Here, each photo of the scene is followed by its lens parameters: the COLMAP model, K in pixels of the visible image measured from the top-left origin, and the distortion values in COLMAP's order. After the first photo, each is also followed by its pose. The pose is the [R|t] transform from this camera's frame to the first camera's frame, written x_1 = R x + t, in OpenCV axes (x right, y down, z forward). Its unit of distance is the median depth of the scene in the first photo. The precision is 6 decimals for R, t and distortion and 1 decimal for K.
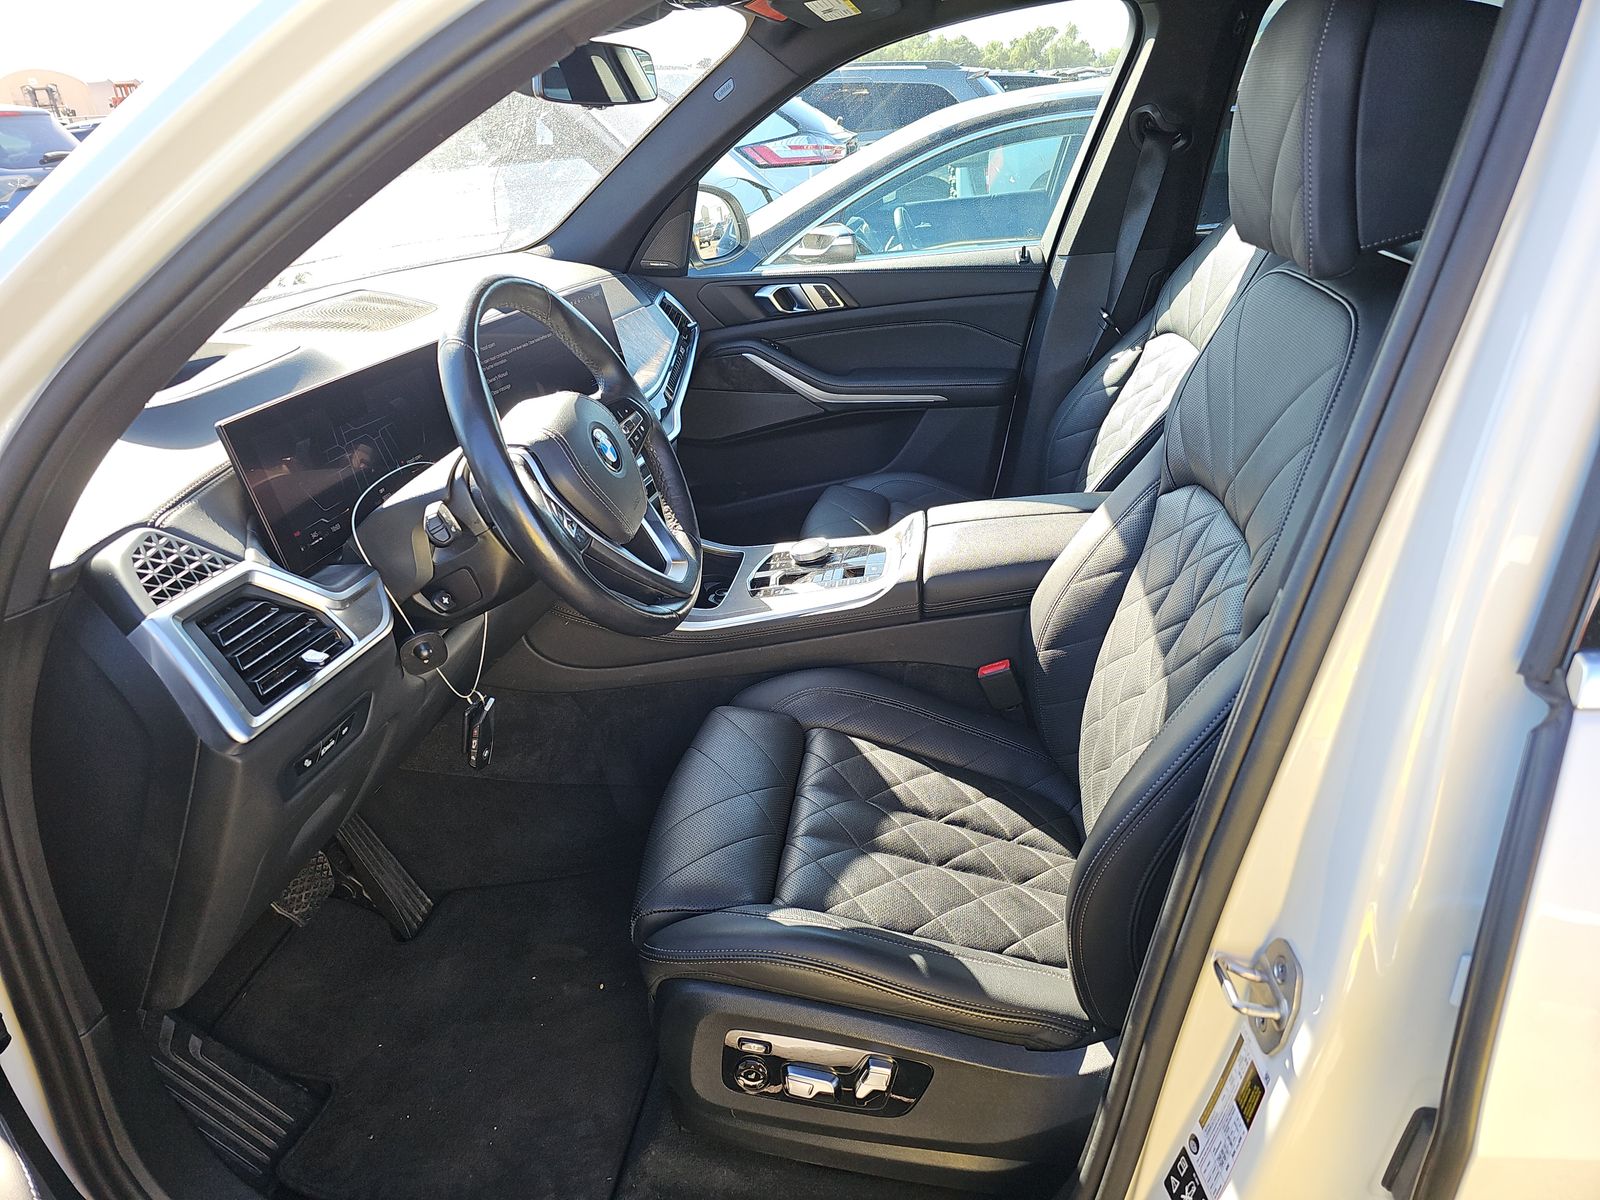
lens RADIAL K [[1067.3, 0, 800.0], [0, 1067.3, 600.0], [0, 0, 1]] dist [0.093897, -0.105621]
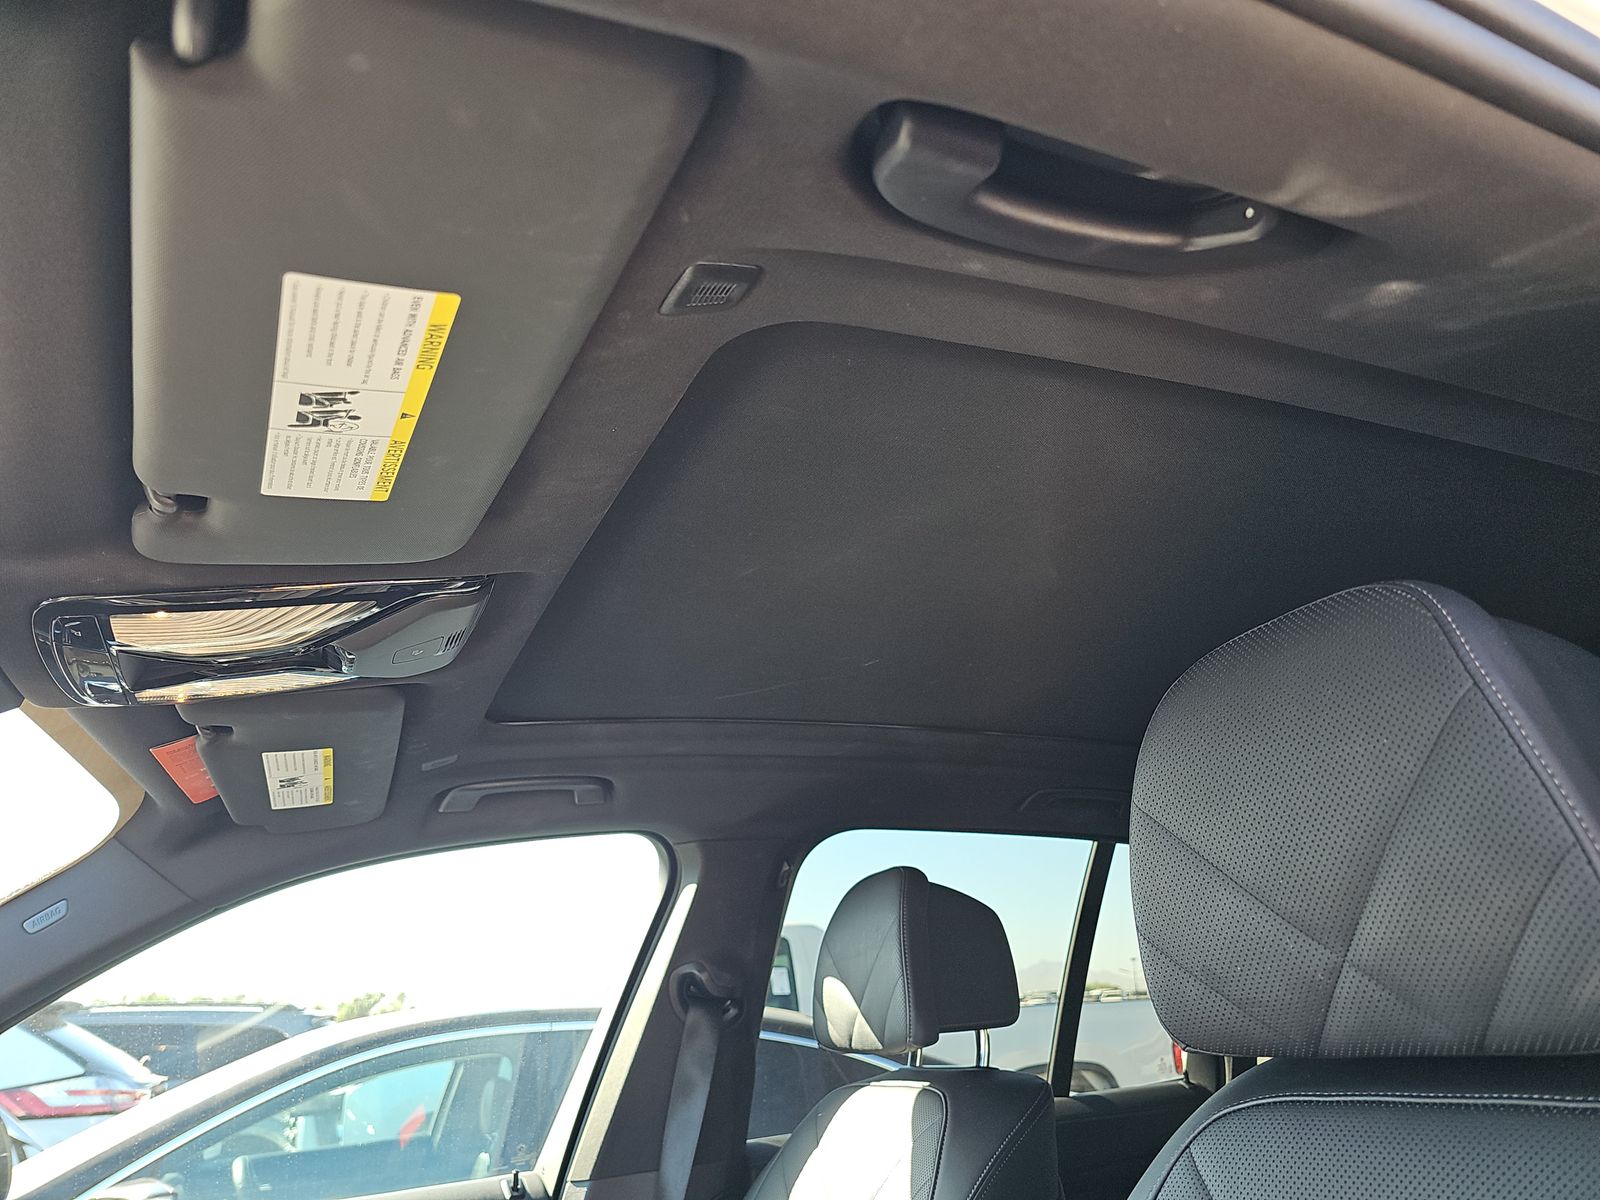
lens RADIAL K [[1044.1, 0, 802.2], [0, 1044.1, 574.6], [0, 0, 1]] dist [0.001773, -0.000244]
pose [[0.842962, 0.224996, 0.488663, -0.024916], [0.229645, 0.670931, -0.705064, -0.053747], [-0.486496, 0.706561, 0.513900, 0.214769]]
